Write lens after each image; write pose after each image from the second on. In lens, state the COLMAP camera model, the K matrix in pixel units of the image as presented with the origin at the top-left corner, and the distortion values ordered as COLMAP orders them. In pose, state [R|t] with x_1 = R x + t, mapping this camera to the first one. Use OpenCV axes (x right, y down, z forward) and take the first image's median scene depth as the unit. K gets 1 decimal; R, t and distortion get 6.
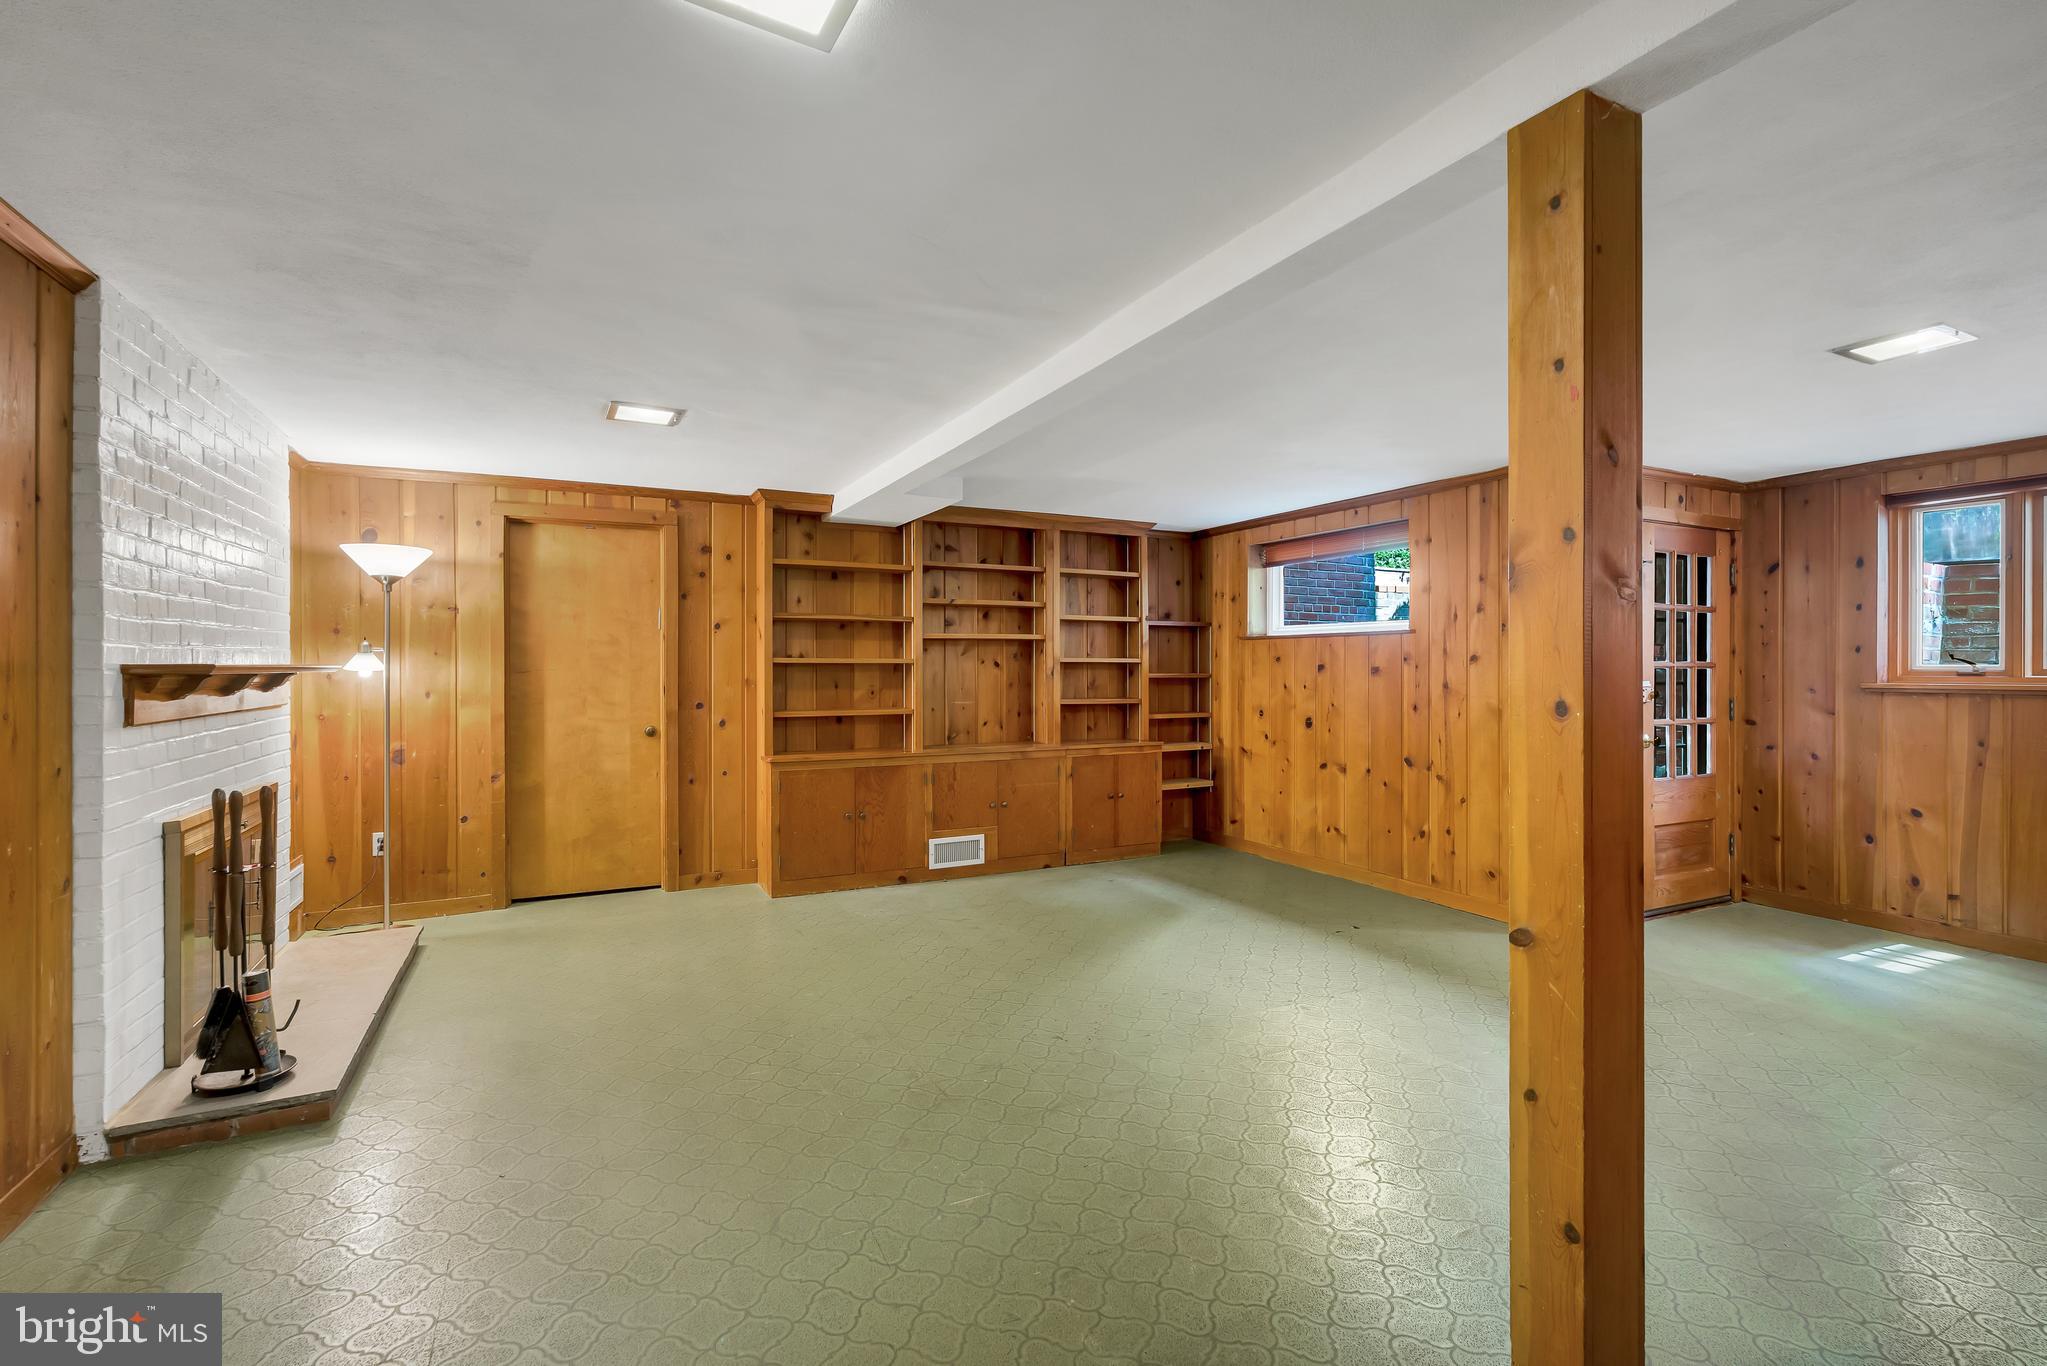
lens RADIAL K [[908.7, 0, 1028.1], [0, 908.7, 679.7], [0, 0, 1]] dist [-0.002260, 0.000477]
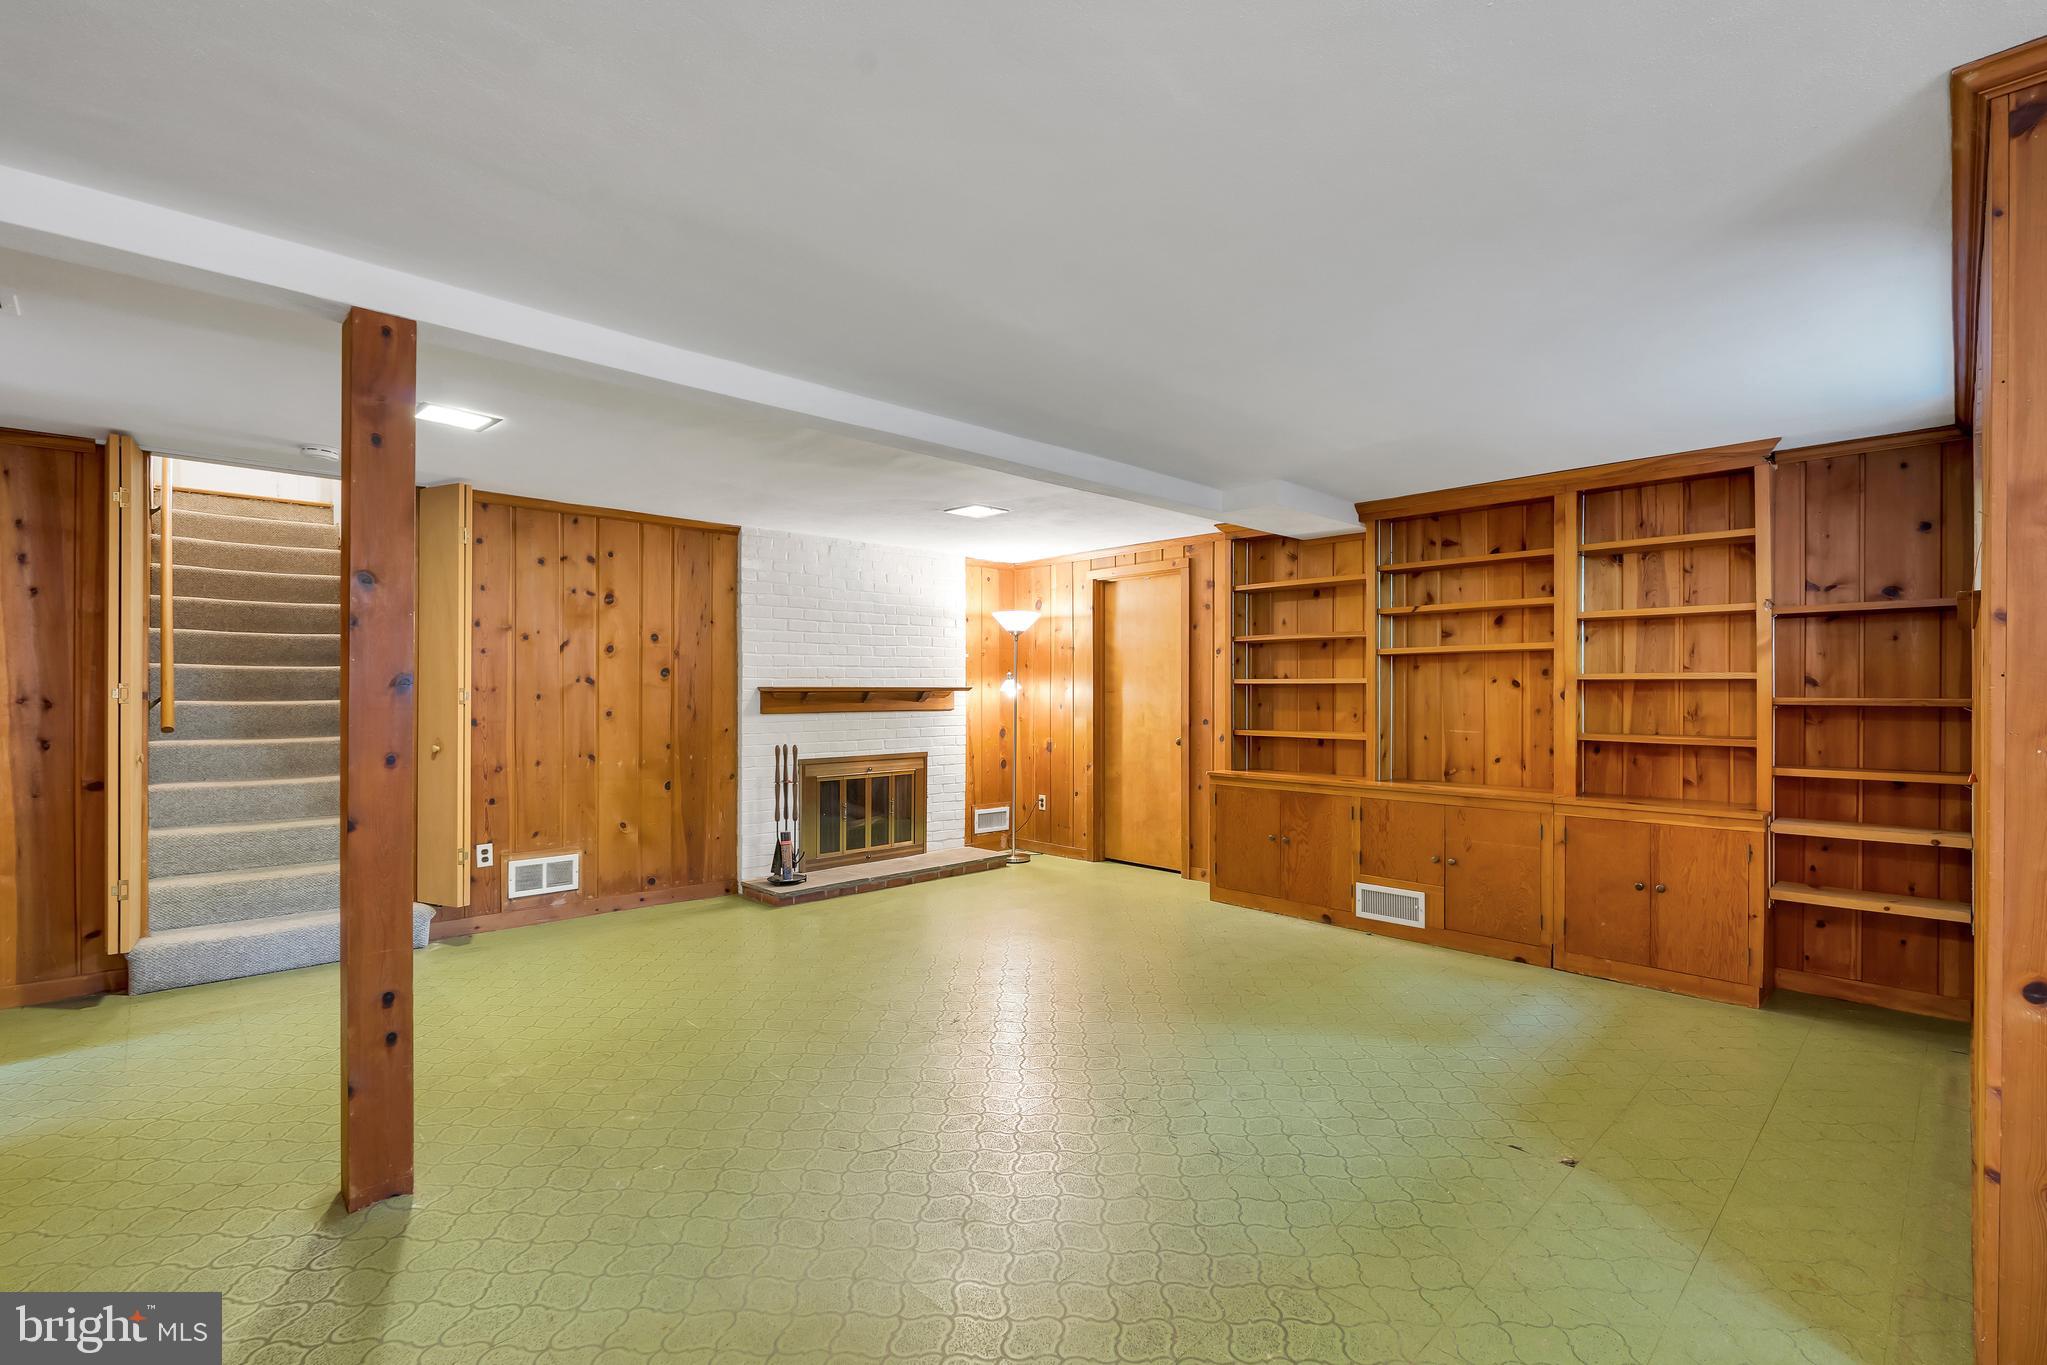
lens RADIAL K [[911.4, 0, 1024.1], [0, 911.4, 695.4], [0, 0, 1]] dist [0.000186, 0.000159]
pose [[0.295383, 0.005189, -0.955365, 0.616220], [-0.013123, 0.999913, 0.001374, -0.002881], [0.955289, 0.012131, 0.295426, 0.410023]]
